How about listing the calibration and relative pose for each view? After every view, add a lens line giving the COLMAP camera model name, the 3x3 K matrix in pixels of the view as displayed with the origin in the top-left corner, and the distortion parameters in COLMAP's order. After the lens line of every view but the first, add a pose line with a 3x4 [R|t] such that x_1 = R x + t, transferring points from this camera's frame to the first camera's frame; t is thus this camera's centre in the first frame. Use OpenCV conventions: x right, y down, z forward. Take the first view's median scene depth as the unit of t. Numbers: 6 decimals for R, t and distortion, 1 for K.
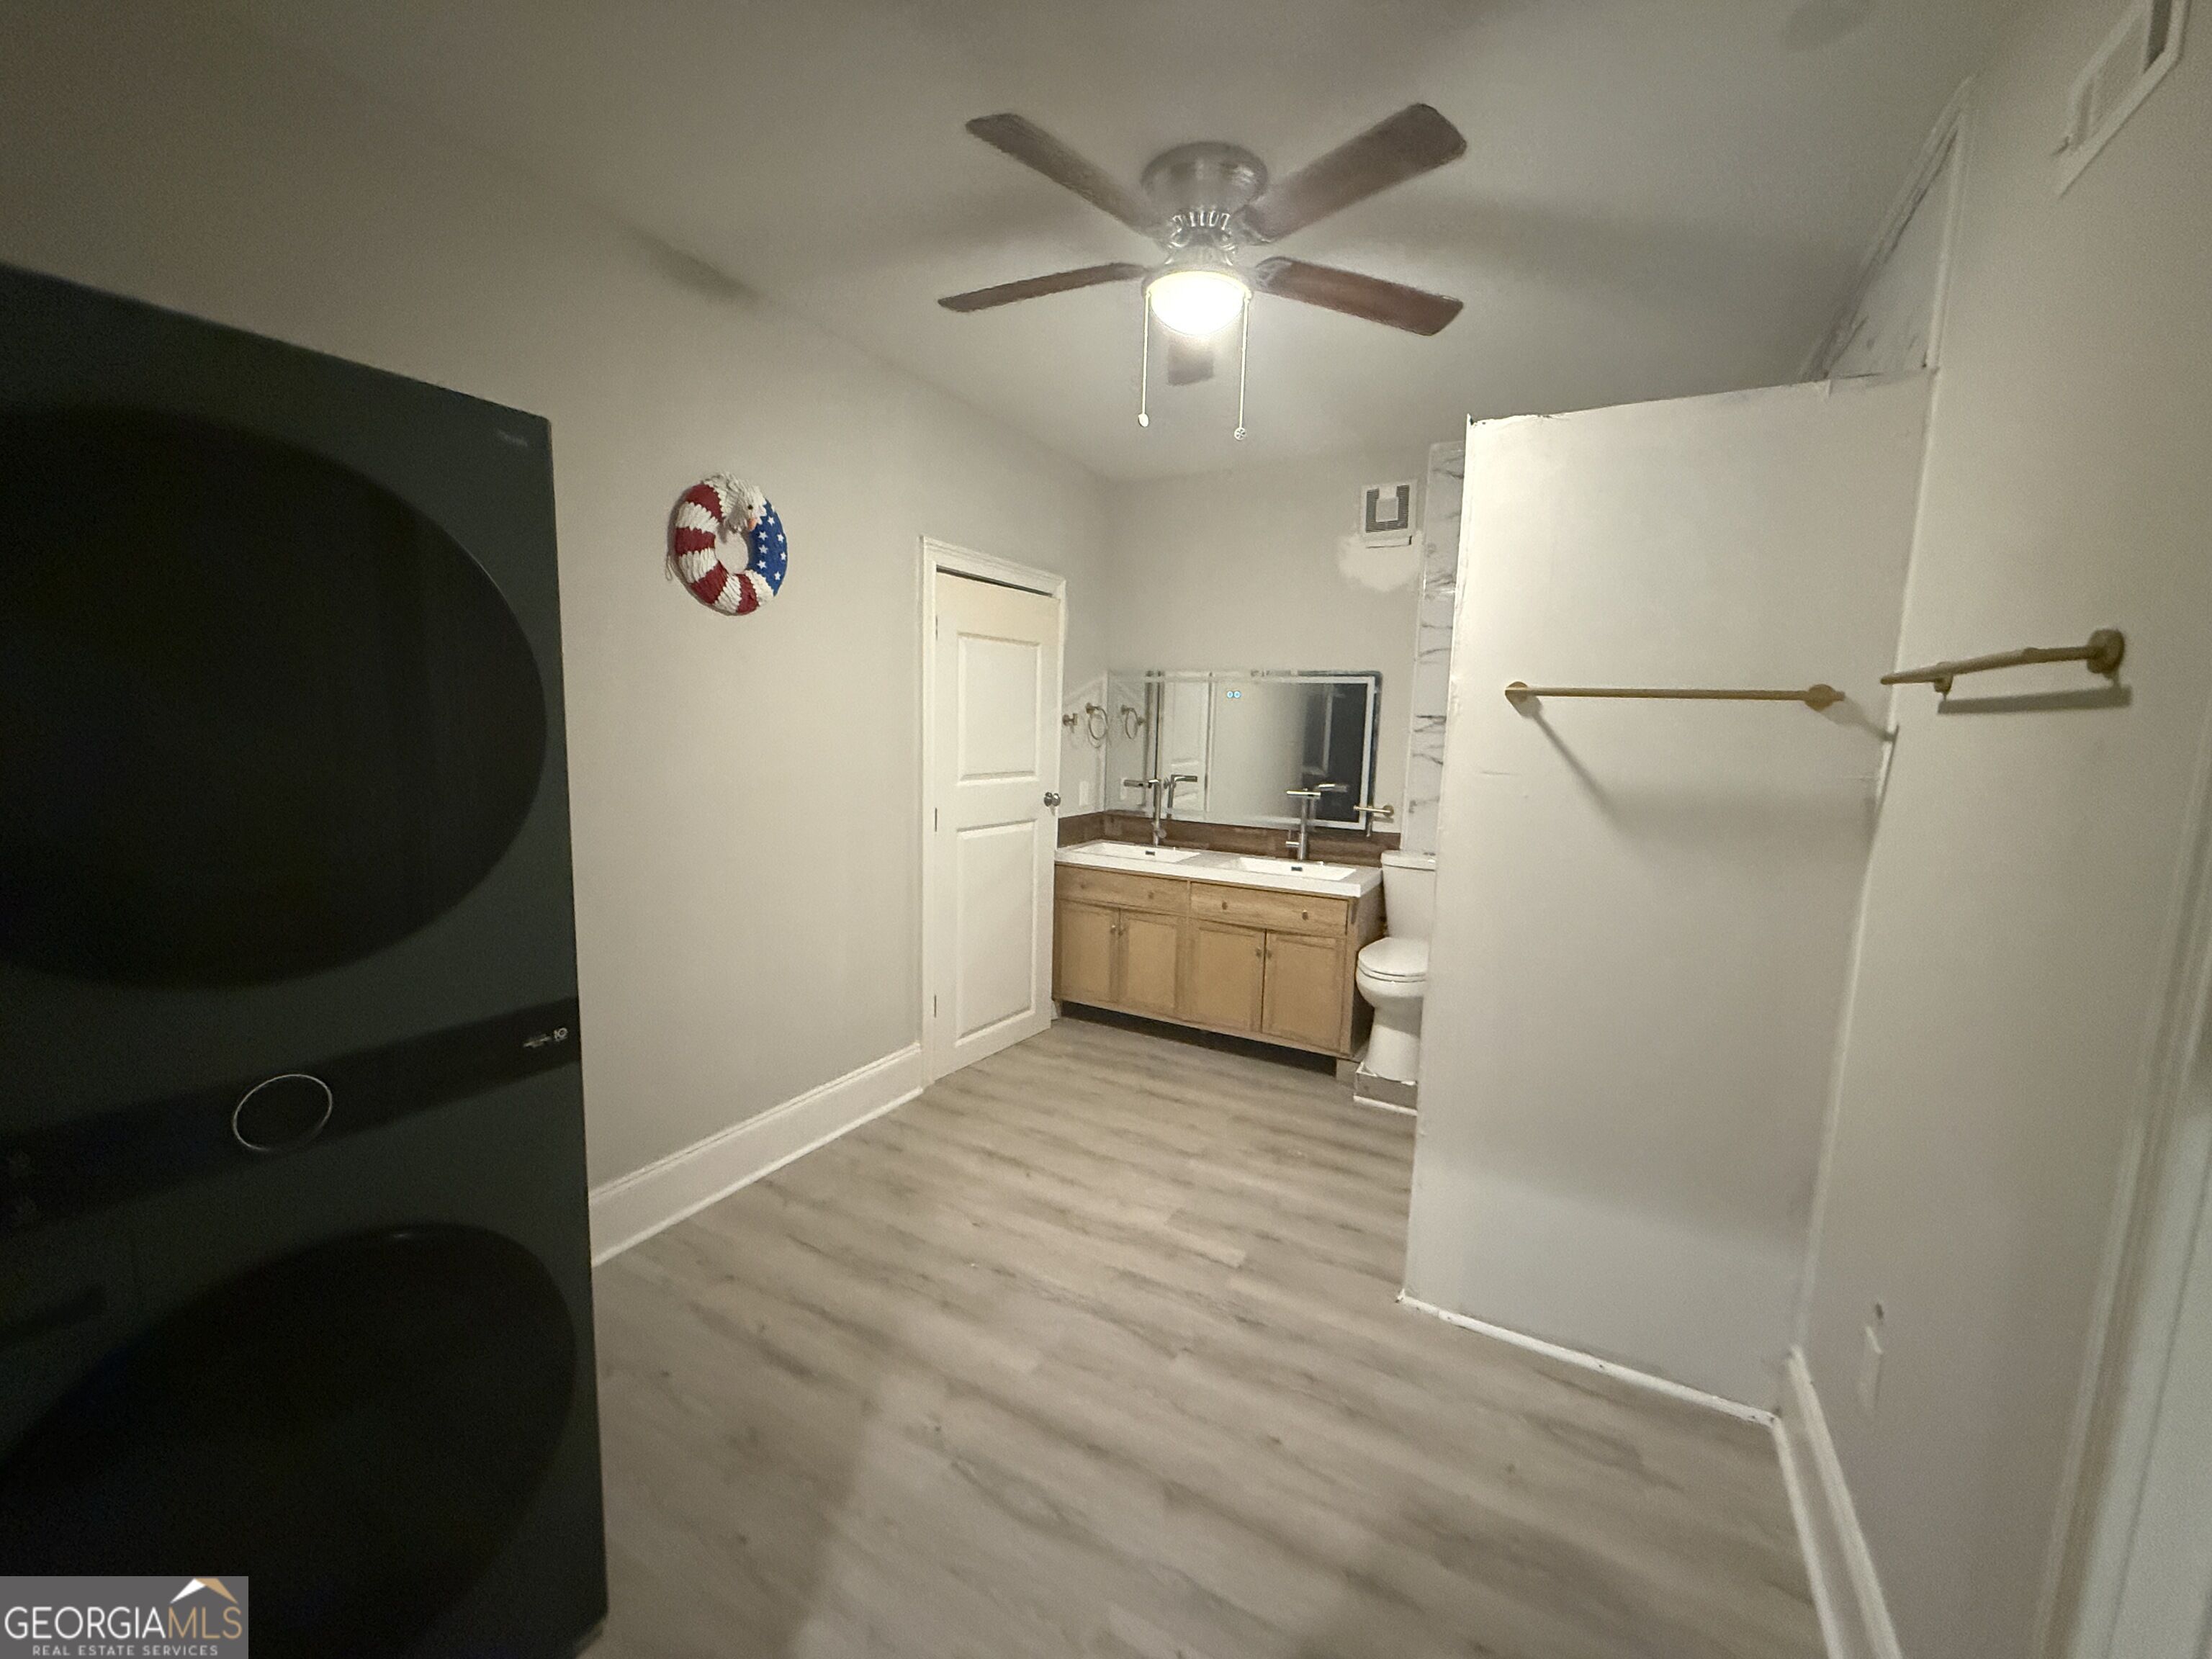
lens RADIAL K [[880.3, 0, 1097.6], [0, 880.3, 834.6], [0, 0, 1]] dist [0.002000, -0.002044]
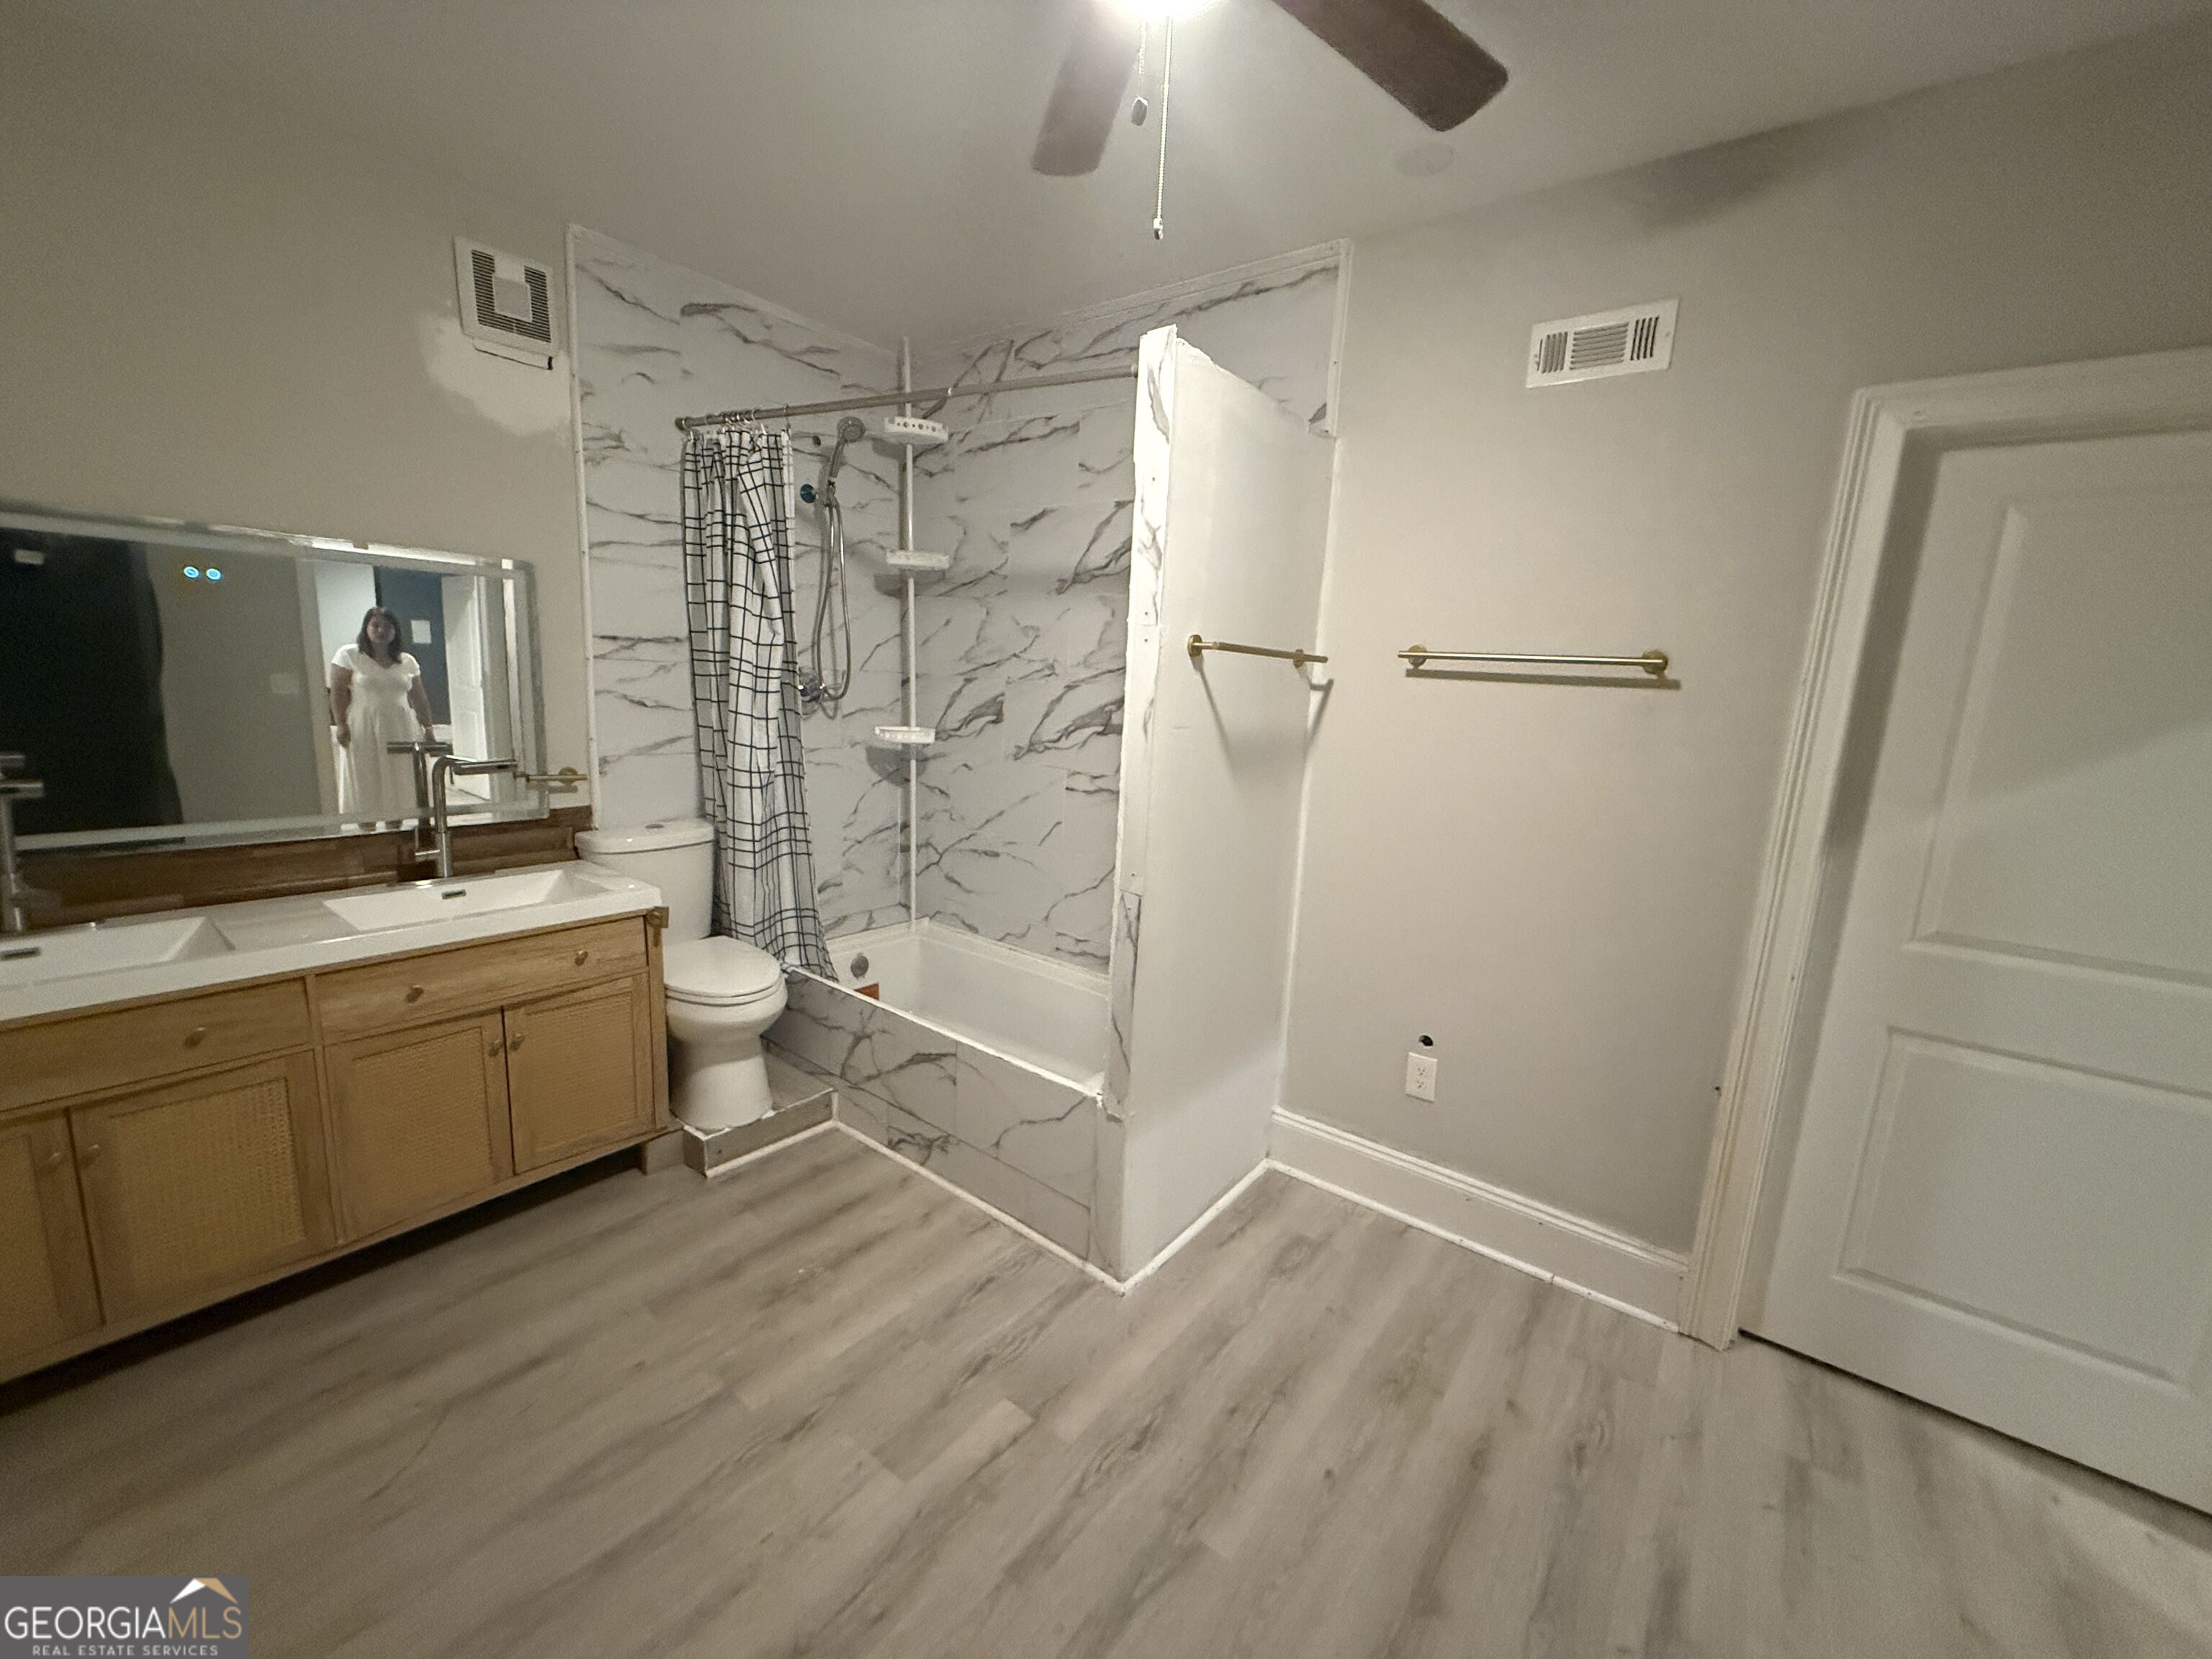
lens RADIAL K [[880.3, 0, 1097.6], [0, 880.3, 834.6], [0, 0, 1]] dist [0.002000, -0.002044]
pose [[0.147645, -0.195716, 0.969483, -0.298301], [0.083101, 0.979214, 0.185025, -0.079941], [-0.985543, 0.053247, 0.160840, 0.526516]]
